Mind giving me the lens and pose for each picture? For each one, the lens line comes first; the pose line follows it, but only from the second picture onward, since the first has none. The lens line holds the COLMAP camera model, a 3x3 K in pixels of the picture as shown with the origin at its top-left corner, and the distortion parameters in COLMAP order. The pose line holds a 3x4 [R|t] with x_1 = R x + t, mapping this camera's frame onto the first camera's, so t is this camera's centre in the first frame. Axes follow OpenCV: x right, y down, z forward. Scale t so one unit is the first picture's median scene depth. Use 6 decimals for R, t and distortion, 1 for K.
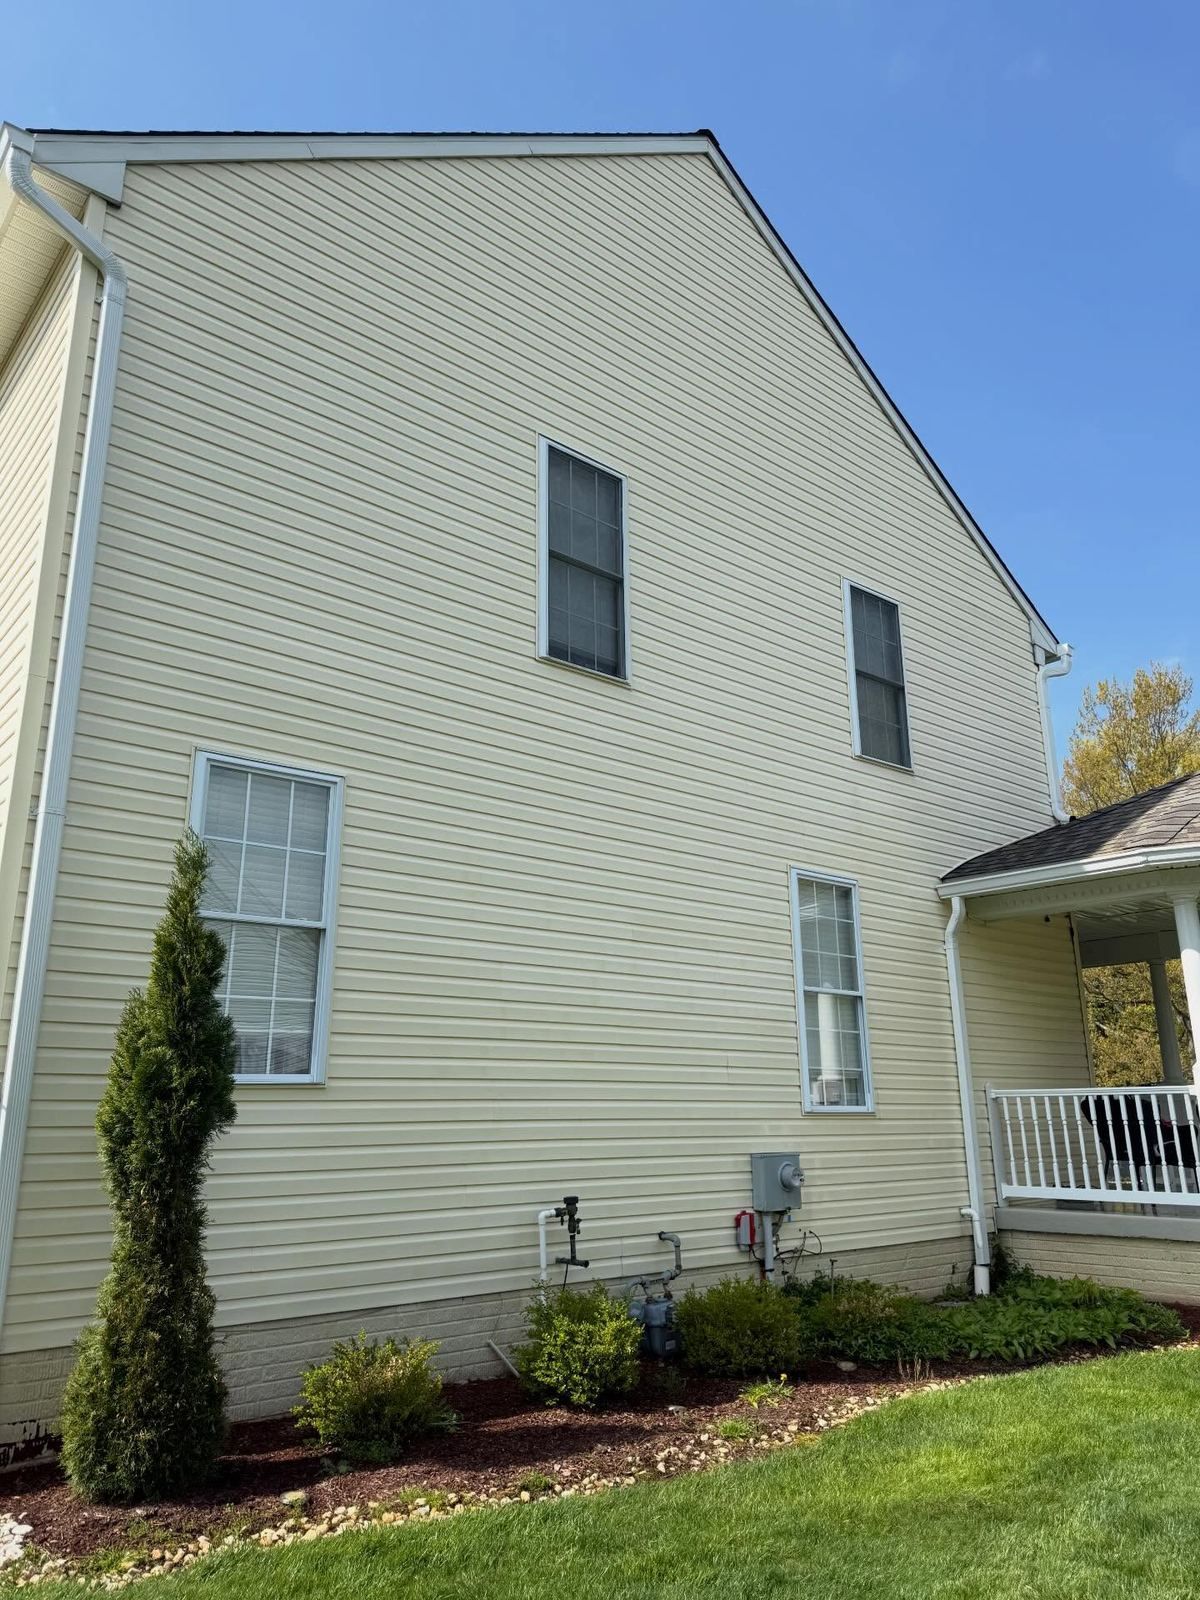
lens RADIAL K [[1122.3, 0, 600.0], [0, 1122.3, 800.0], [0, 0, 1]] dist [0.149993, -0.250970]
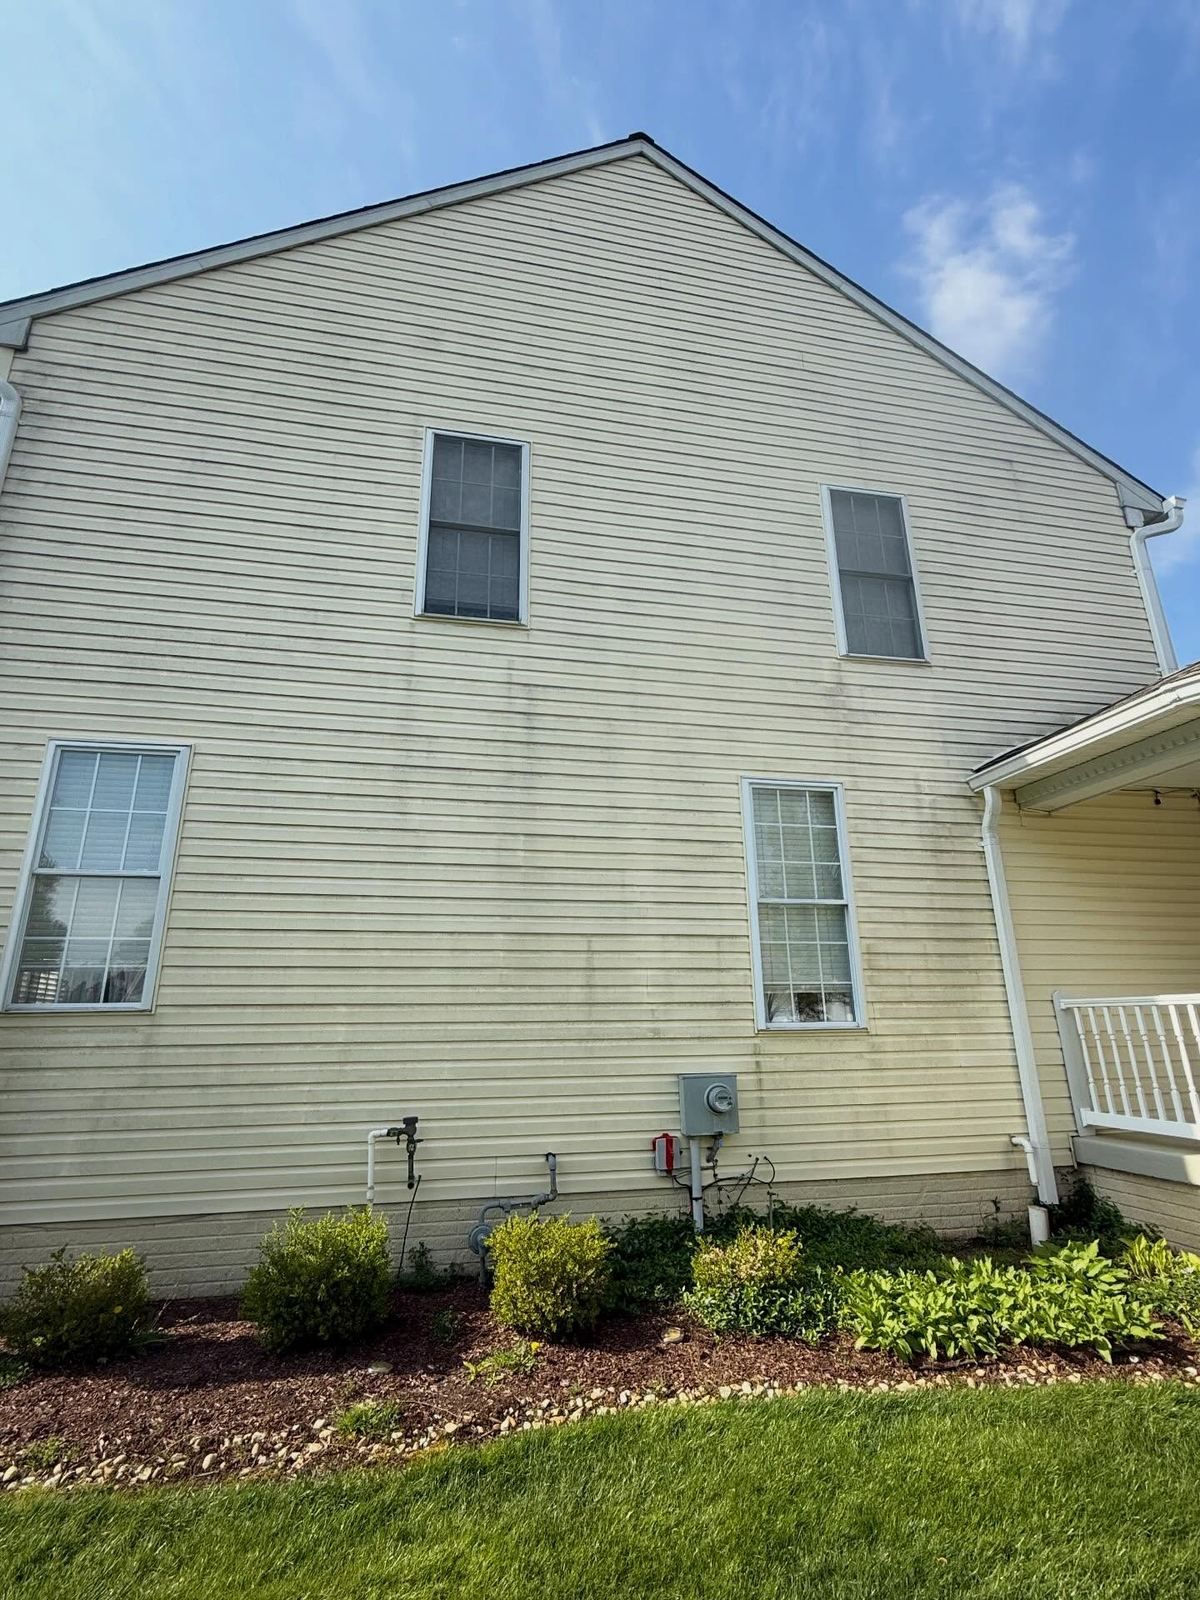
lens RADIAL K [[812.7, 0, 598.1], [0, 812.7, 769.2], [0, 0, 1]] dist [0.010751, 0.000520]
pose [[0.885209, -0.143073, -0.442645, 0.405058], [0.129306, 0.989708, -0.061308, 0.086680], [0.446861, -0.002966, 0.894598, 0.345202]]
